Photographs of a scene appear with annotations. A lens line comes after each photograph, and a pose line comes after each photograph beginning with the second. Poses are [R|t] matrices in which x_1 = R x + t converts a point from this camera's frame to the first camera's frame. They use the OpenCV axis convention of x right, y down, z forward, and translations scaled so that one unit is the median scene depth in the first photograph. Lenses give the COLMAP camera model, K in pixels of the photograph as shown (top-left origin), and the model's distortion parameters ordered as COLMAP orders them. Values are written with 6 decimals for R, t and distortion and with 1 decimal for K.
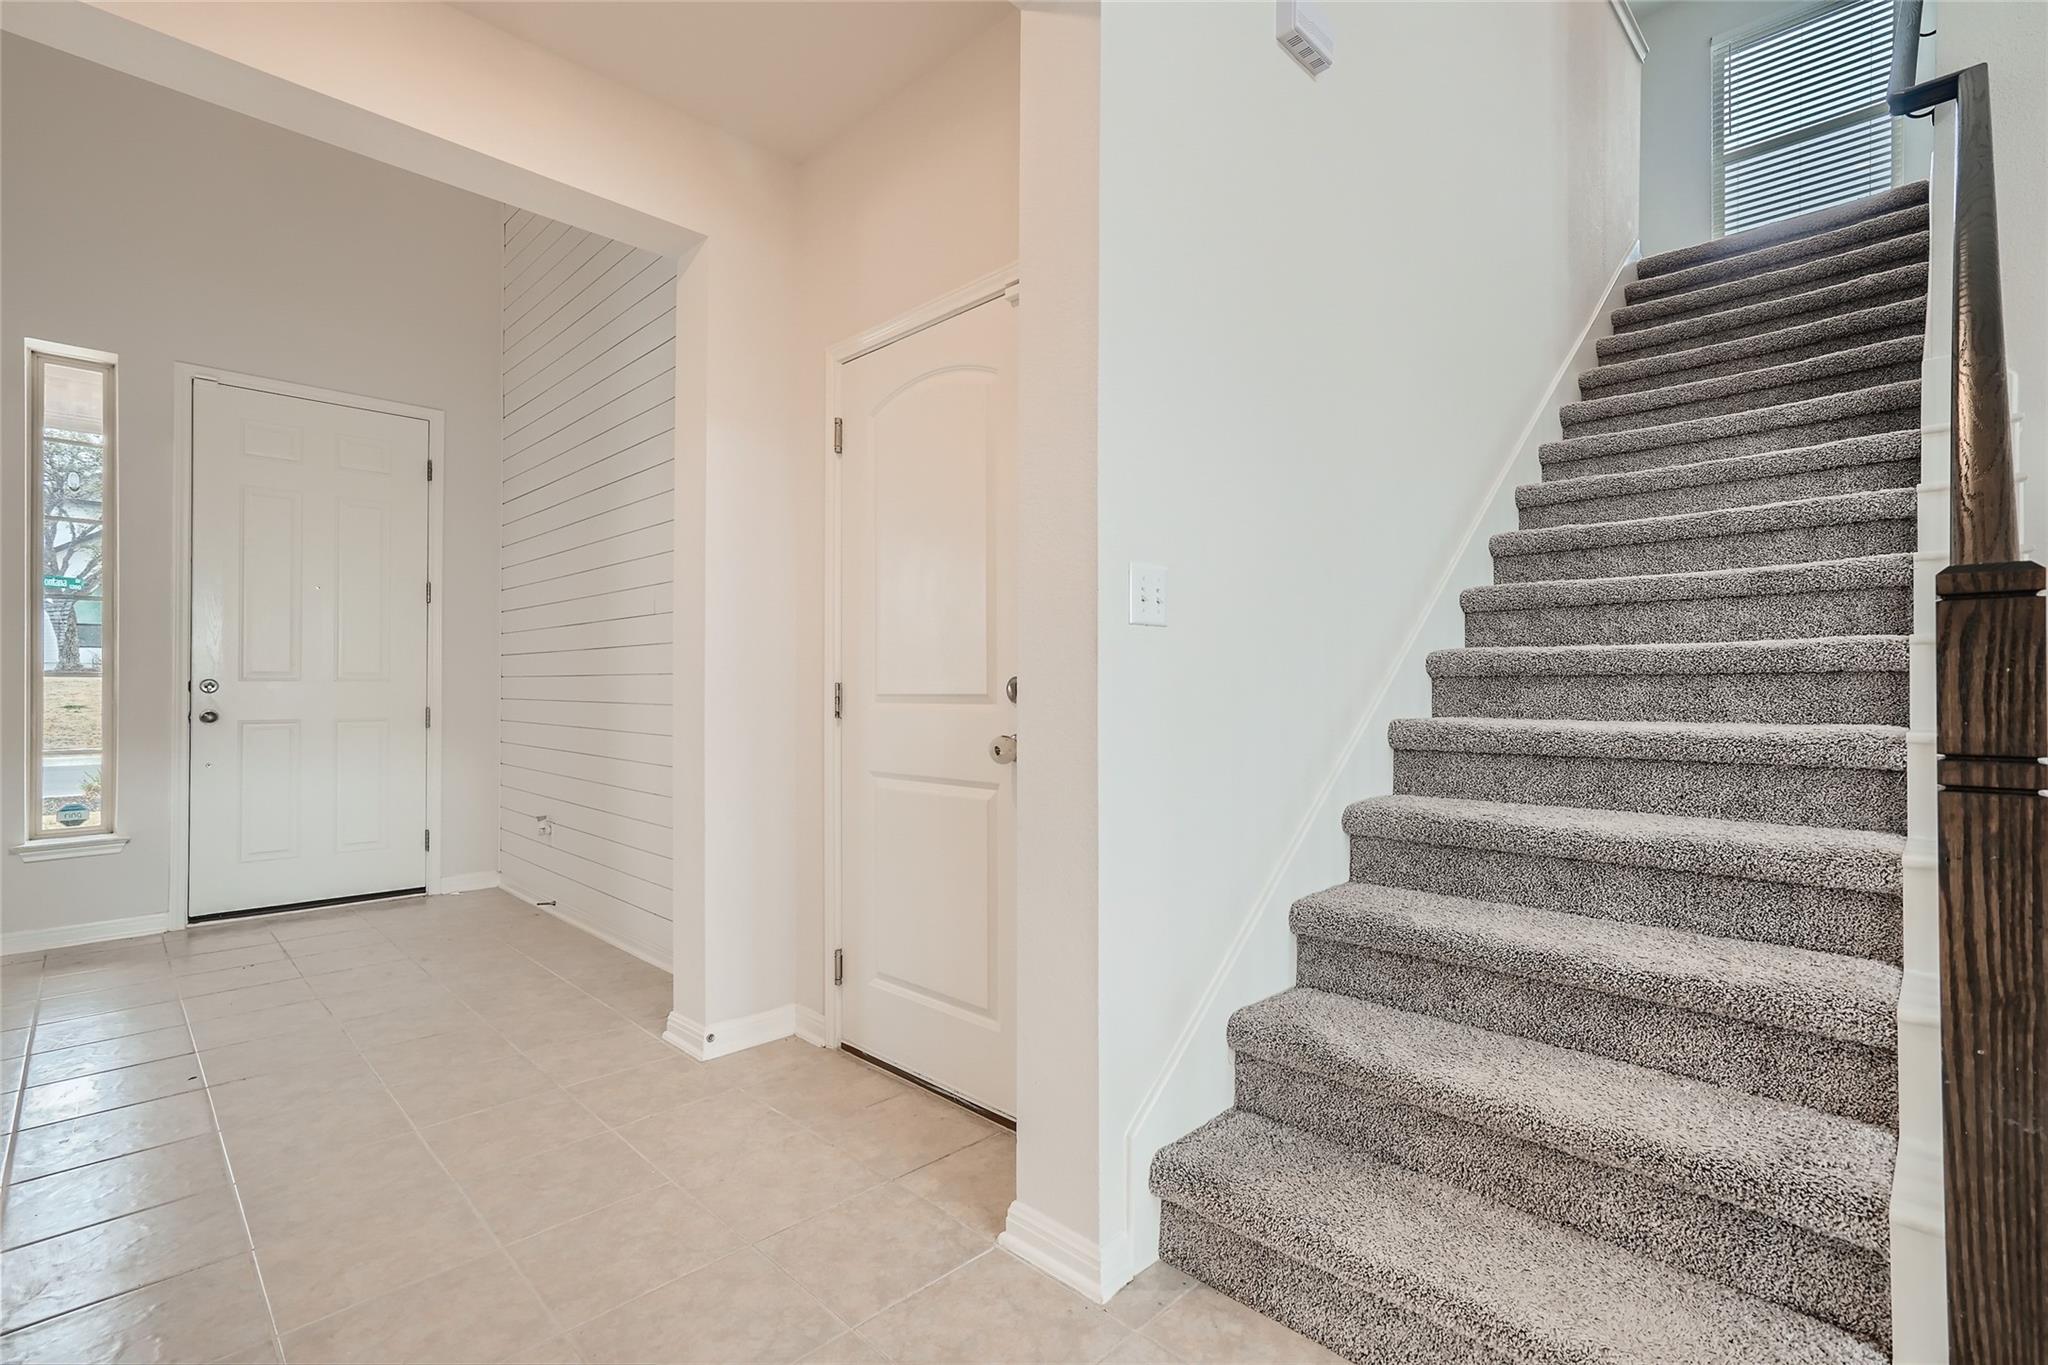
lens RADIAL K [[934.5, 0, 1013.1], [0, 934.5, 679.1], [0, 0, 1]] dist [0.001033, 0.001059]
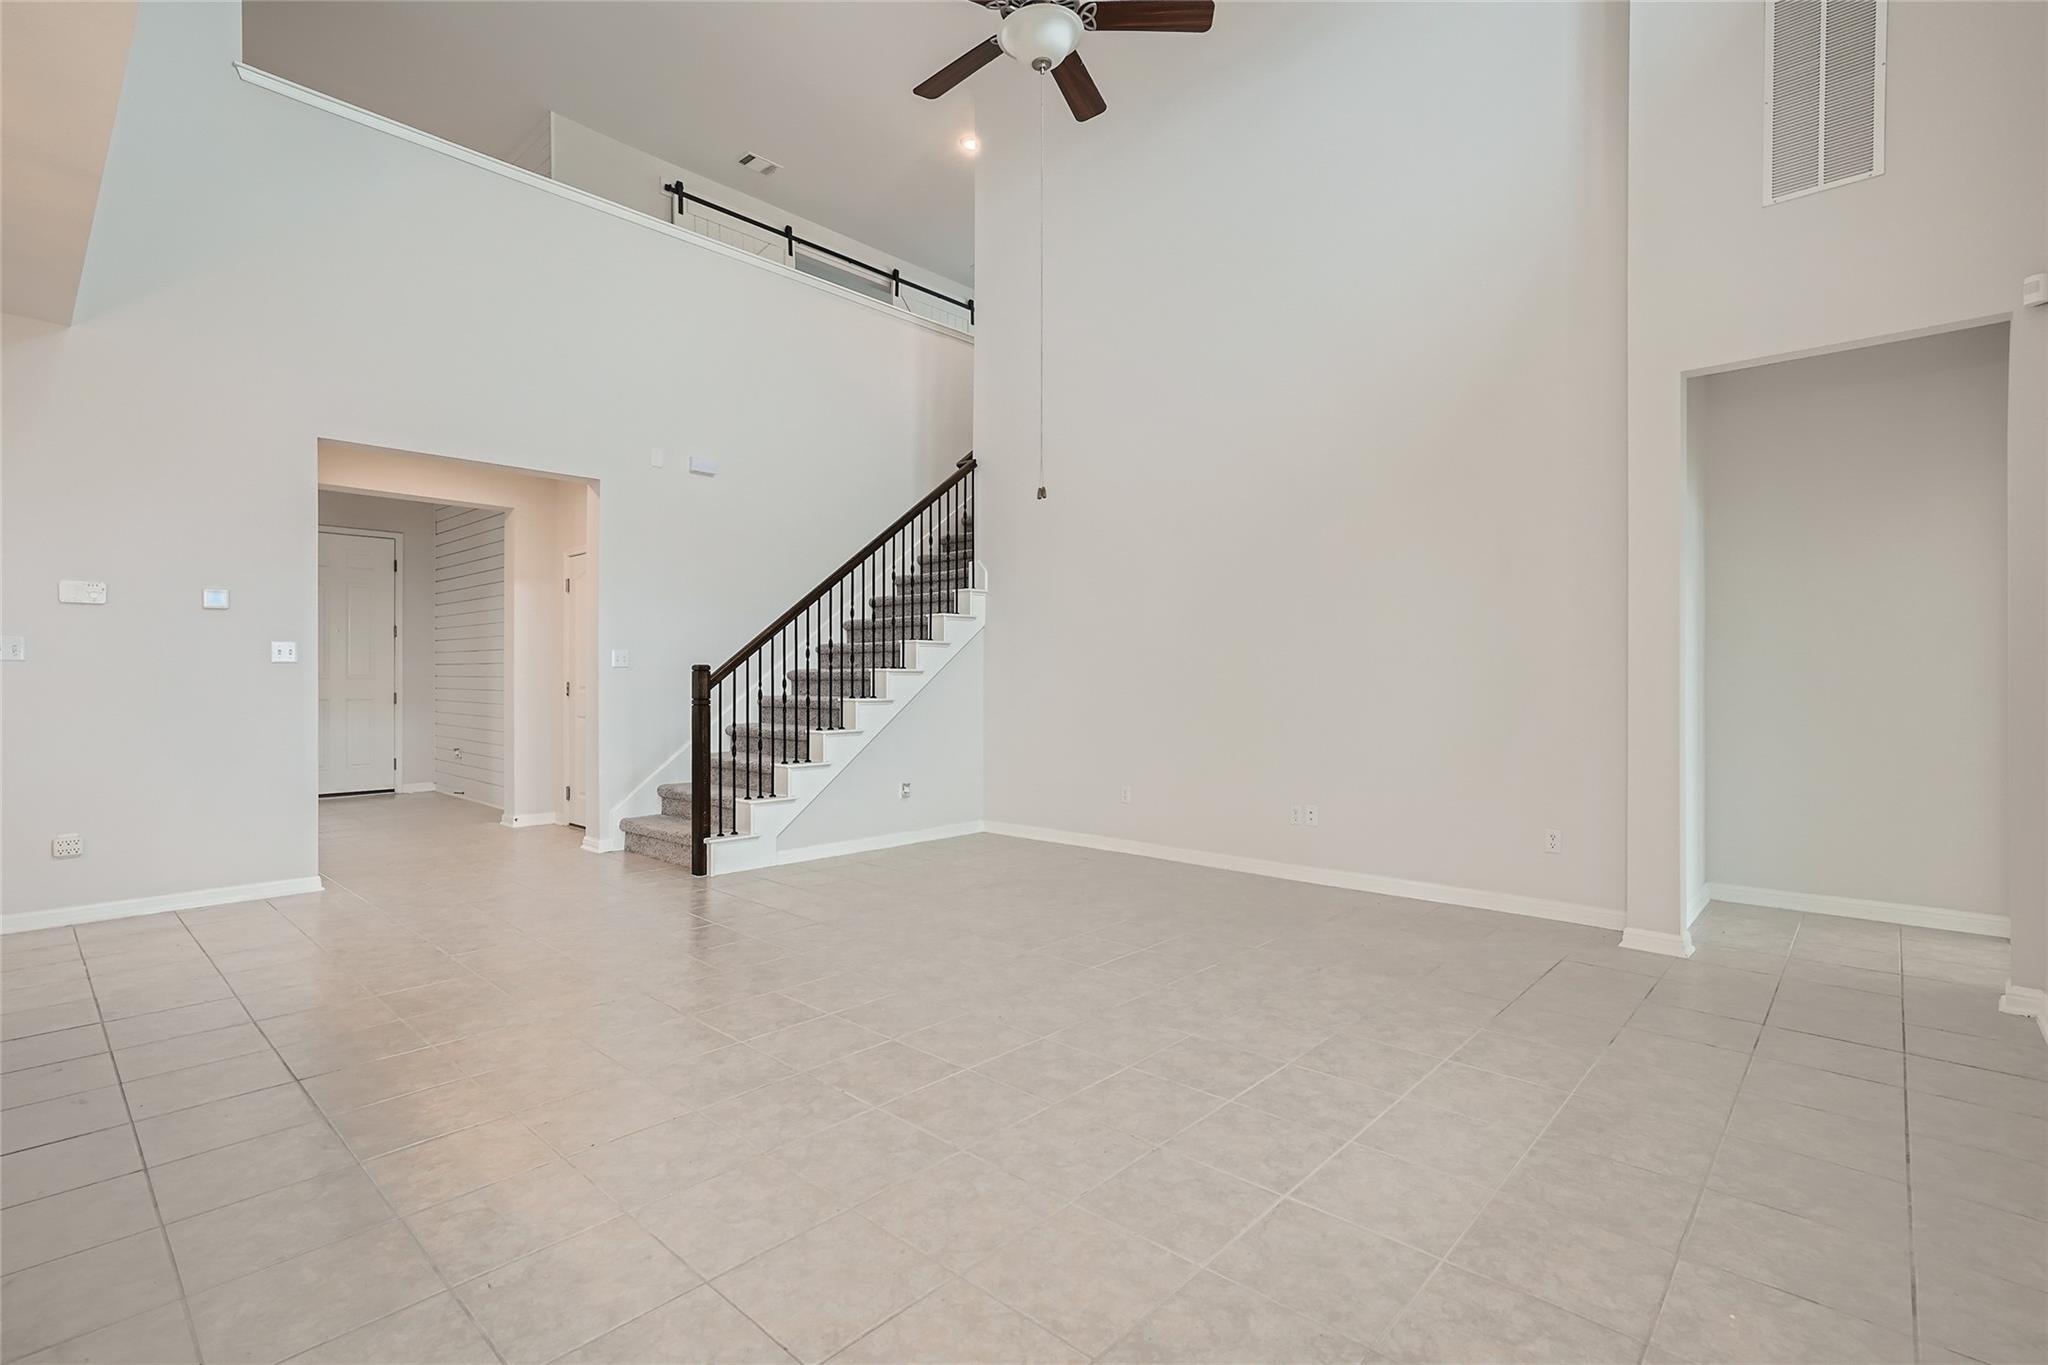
lens RADIAL K [[952.0, 0, 1024.0], [0, 952.0, 682.5], [0, 0, 1]] dist [0.000760, 0.000341]
pose [[0.999007, 0.002191, 0.044499, 0.917455], [-0.002751, 0.999918, 0.012524, -0.030069], [-0.044468, -0.012634, 0.998931, -1.610696]]
